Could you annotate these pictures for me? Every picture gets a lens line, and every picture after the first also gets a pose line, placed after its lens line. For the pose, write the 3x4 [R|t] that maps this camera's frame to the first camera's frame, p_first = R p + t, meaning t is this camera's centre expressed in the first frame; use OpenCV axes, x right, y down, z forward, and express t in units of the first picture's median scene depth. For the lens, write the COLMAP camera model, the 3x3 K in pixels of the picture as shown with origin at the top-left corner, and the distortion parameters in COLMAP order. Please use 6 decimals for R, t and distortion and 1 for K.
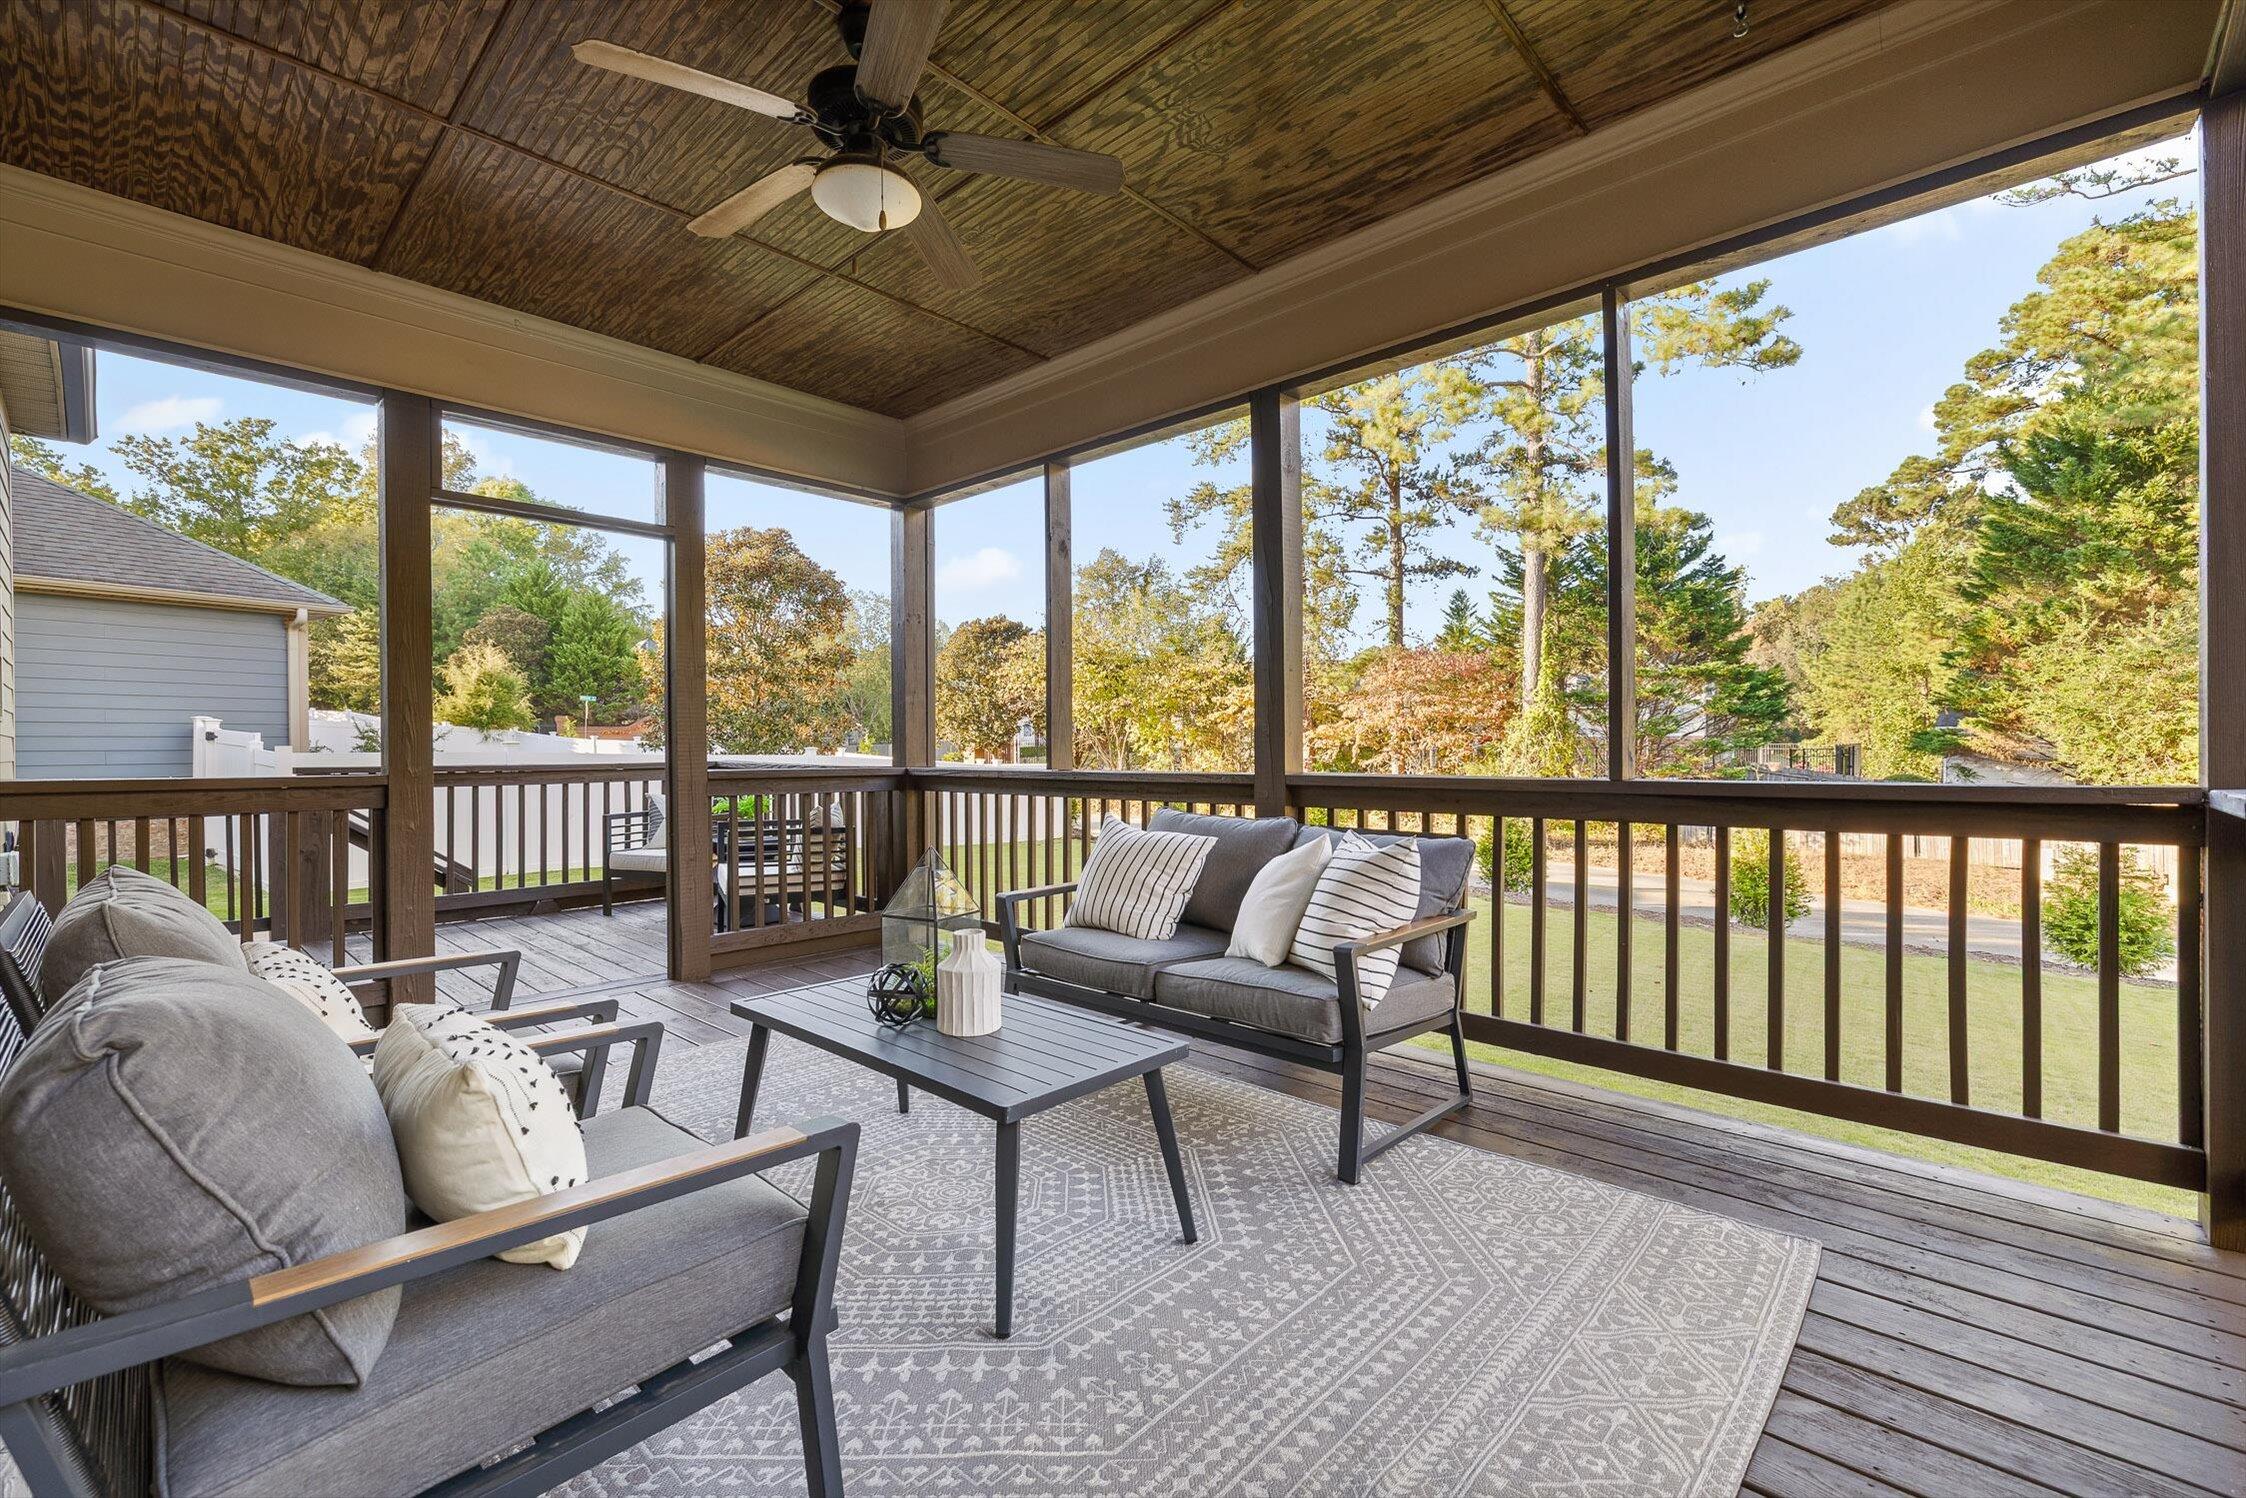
lens RADIAL K [[954.4, 0, 1133.8], [0, 954.4, 757.2], [0, 0, 1]] dist [0.003594, 0.001872]
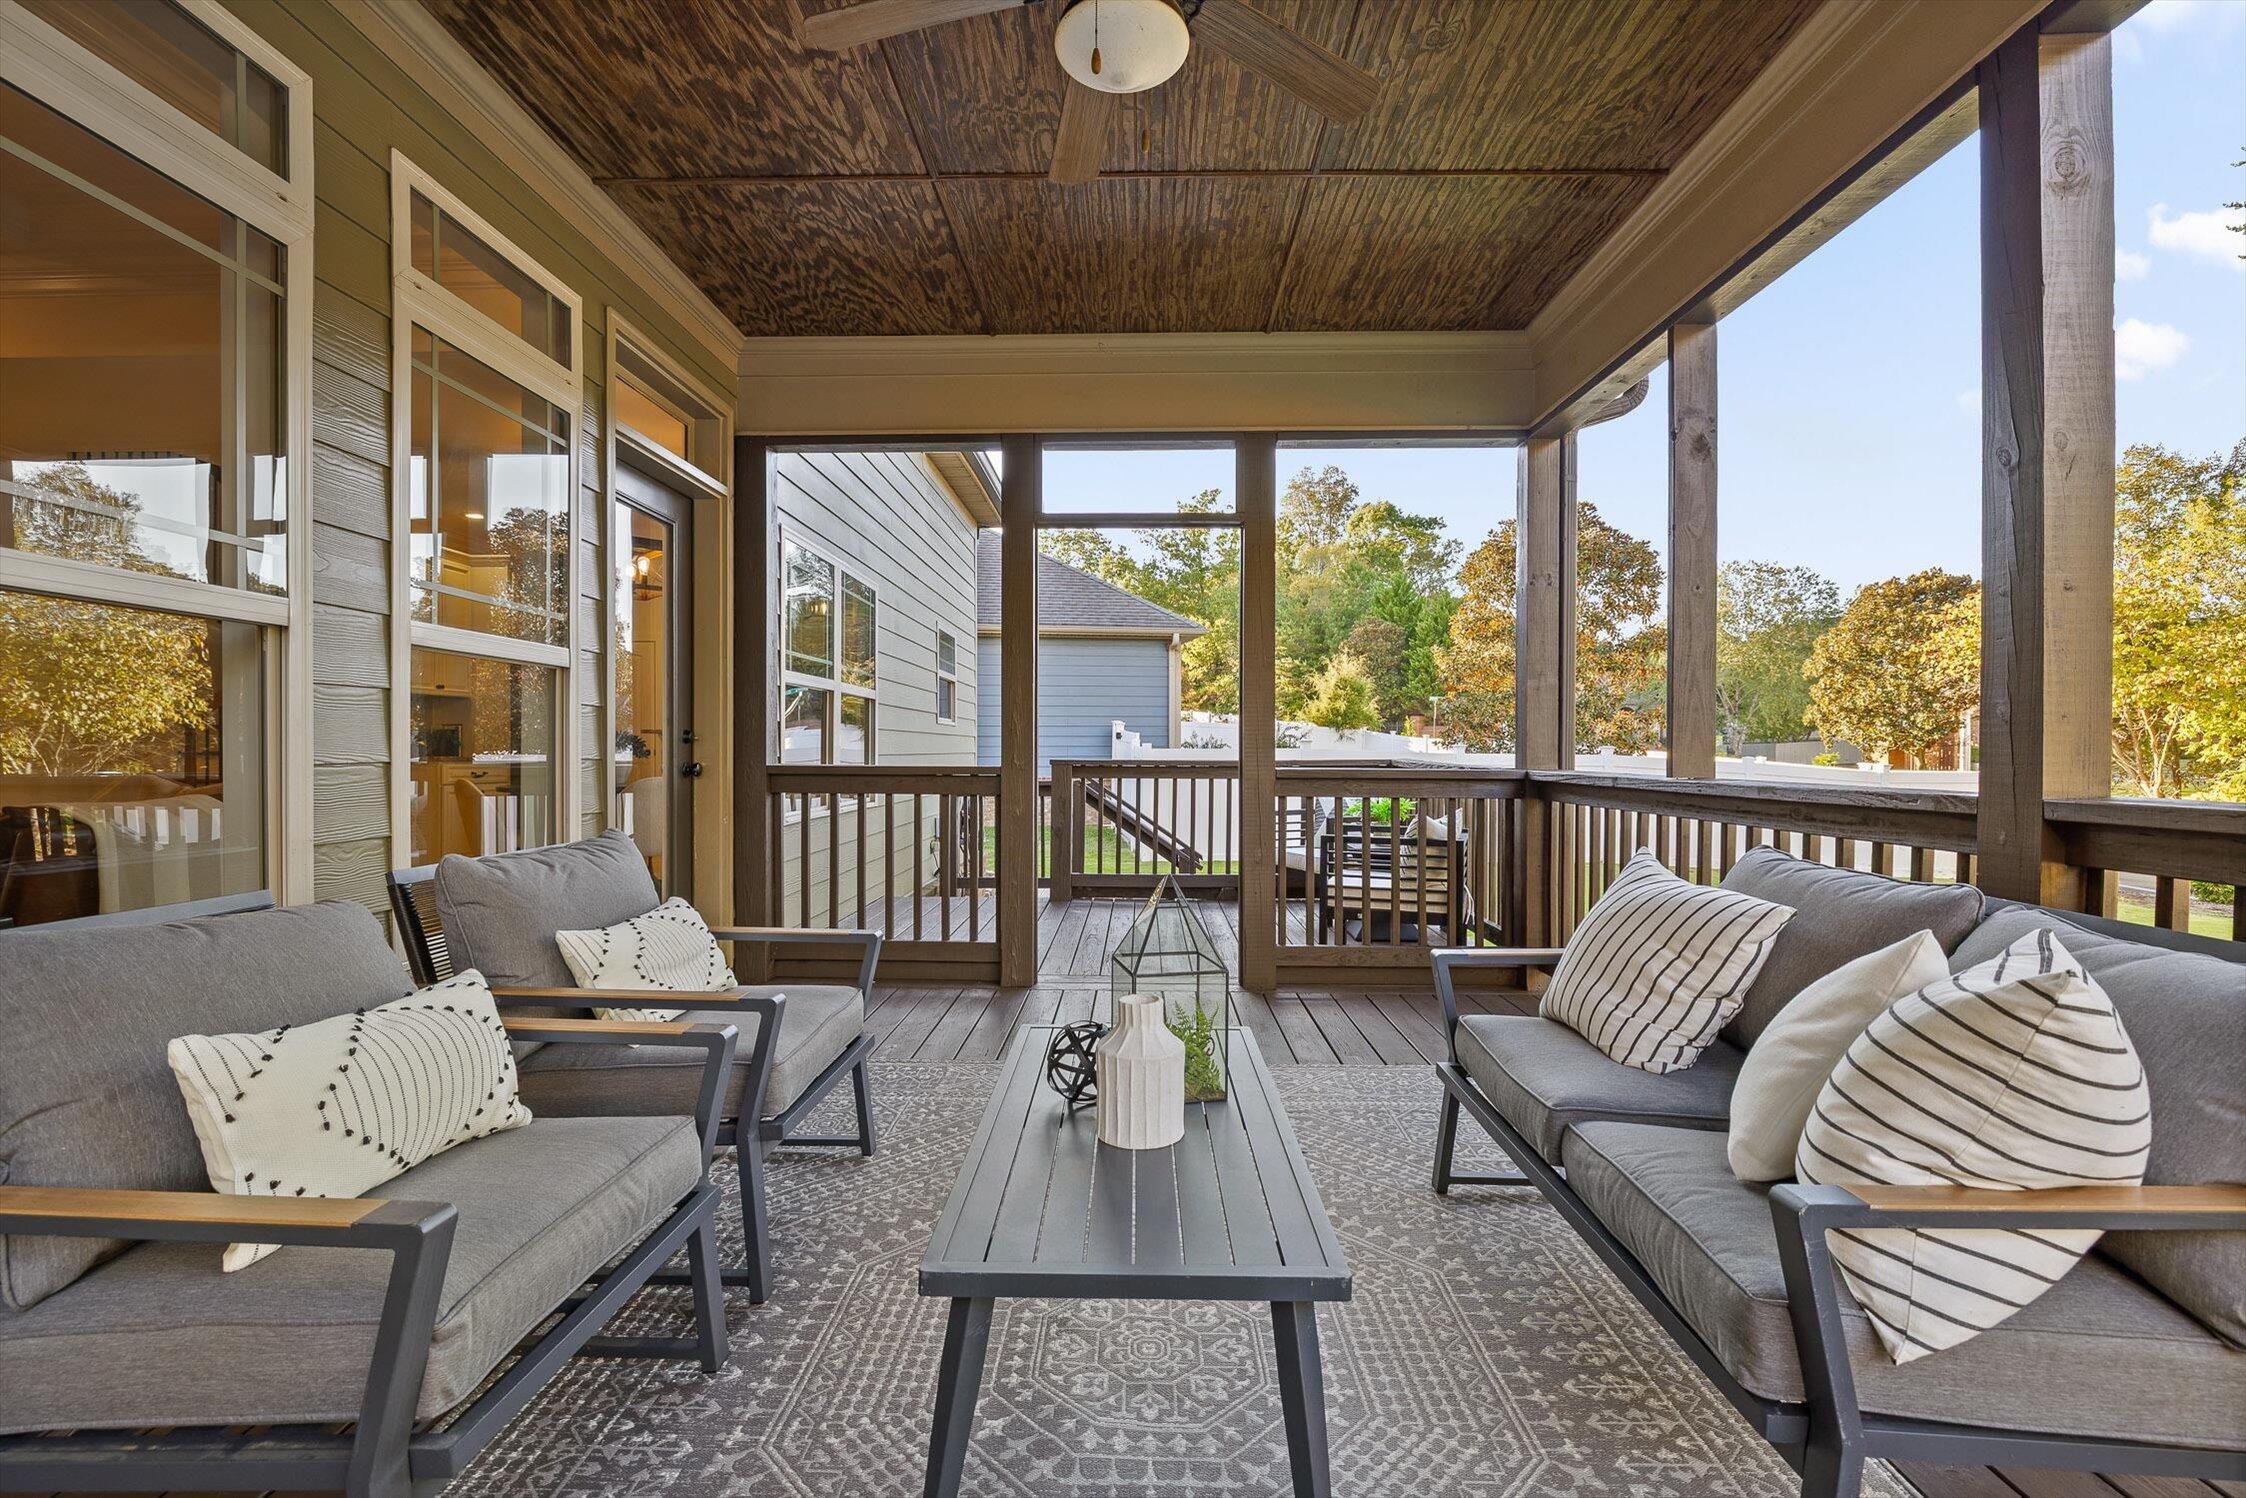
lens RADIAL K [[1005.1, 0, 1133.6], [0, 1005.1, 750.9], [0, 0, 1]] dist [0.002743, 0.000553]
pose [[0.672450, 0.007573, -0.740104, 0.141126], [-0.012303, 0.999924, -0.000947, -0.000385], [0.740040, 0.009743, 0.672492, 0.181994]]
